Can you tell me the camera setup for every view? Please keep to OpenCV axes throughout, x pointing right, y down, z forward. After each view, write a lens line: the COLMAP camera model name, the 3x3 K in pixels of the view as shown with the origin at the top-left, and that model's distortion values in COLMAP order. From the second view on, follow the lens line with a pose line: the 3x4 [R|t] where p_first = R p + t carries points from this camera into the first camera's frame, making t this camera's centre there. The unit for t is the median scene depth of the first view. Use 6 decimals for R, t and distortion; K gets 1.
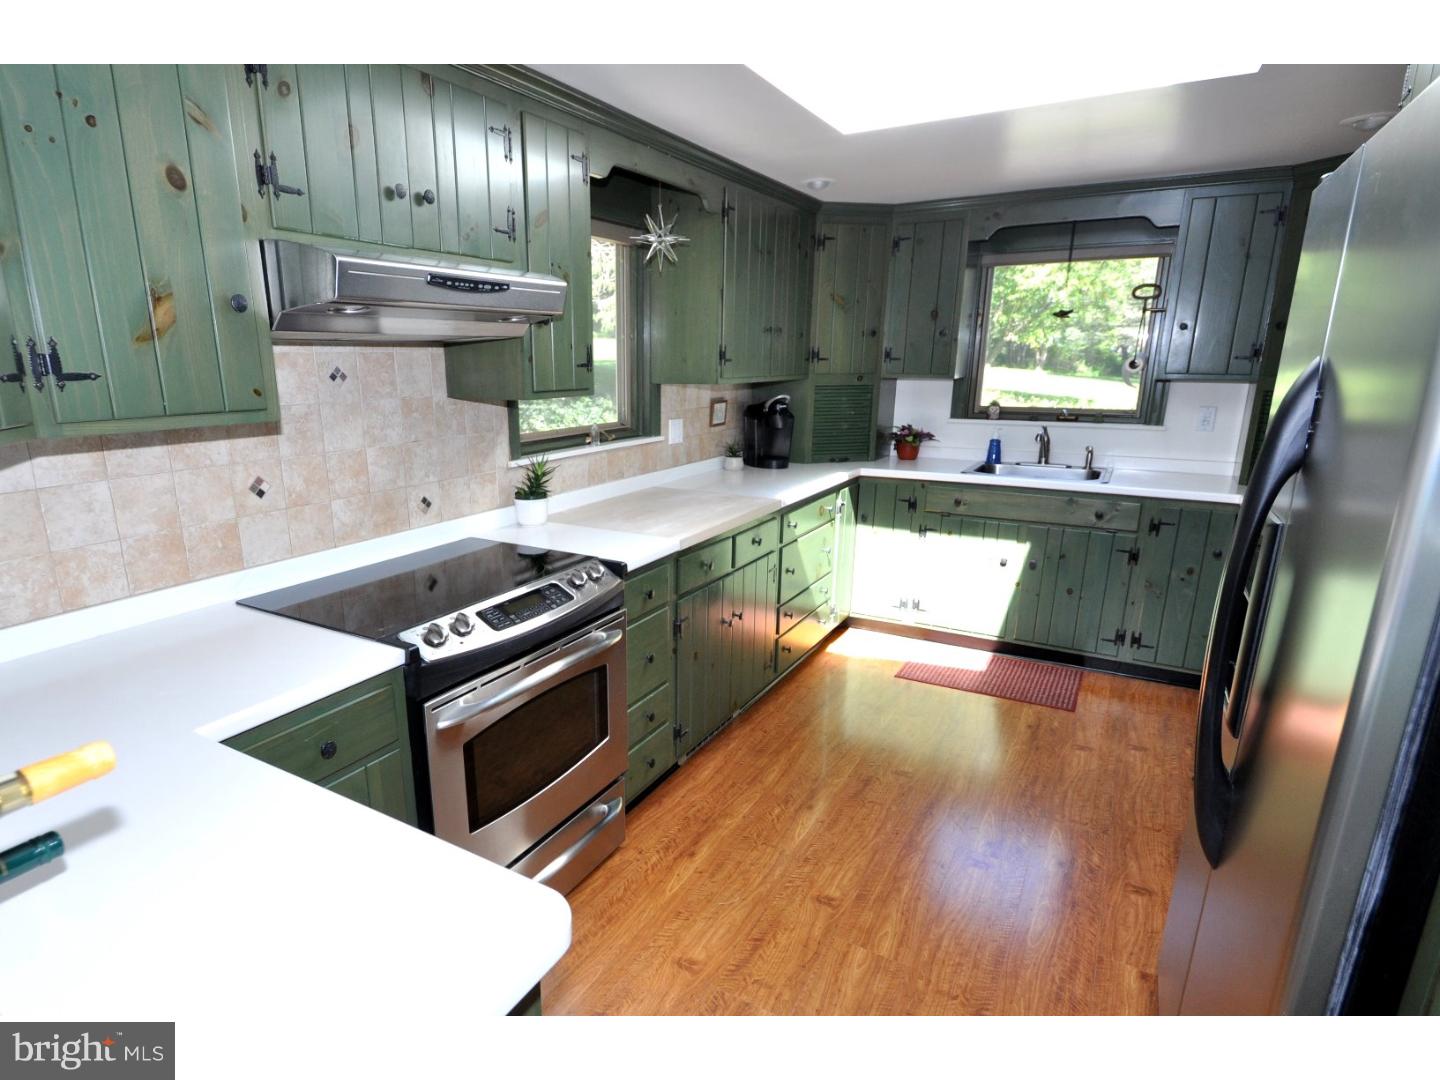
lens RADIAL K [[762.4, 0, 716.1], [0, 762.4, 546.8], [0, 0, 1]] dist [0.006955, 0.000711]
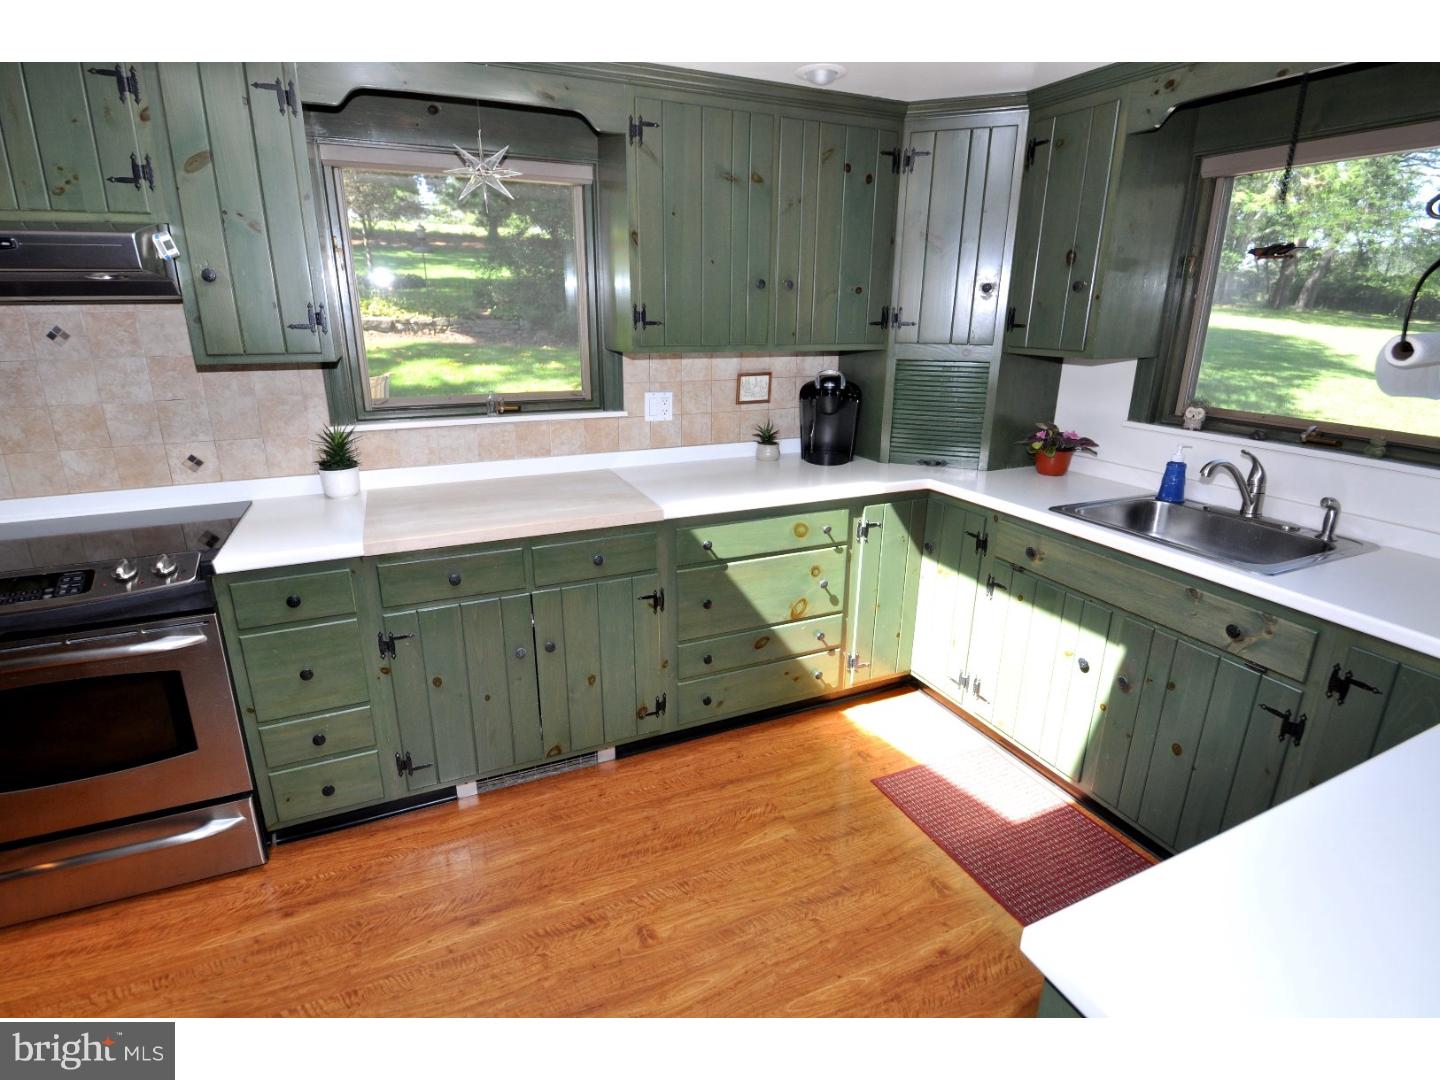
lens RADIAL K [[725.2, 0, 732.2], [0, 725.2, 516.4], [0, 0, 1]] dist [-0.013259, -0.005157]
pose [[0.819844, 0.166375, -0.547883, 0.496321], [-0.149699, 0.985855, 0.075366, -0.110400], [0.552672, 0.020229, 0.833153, 0.406409]]
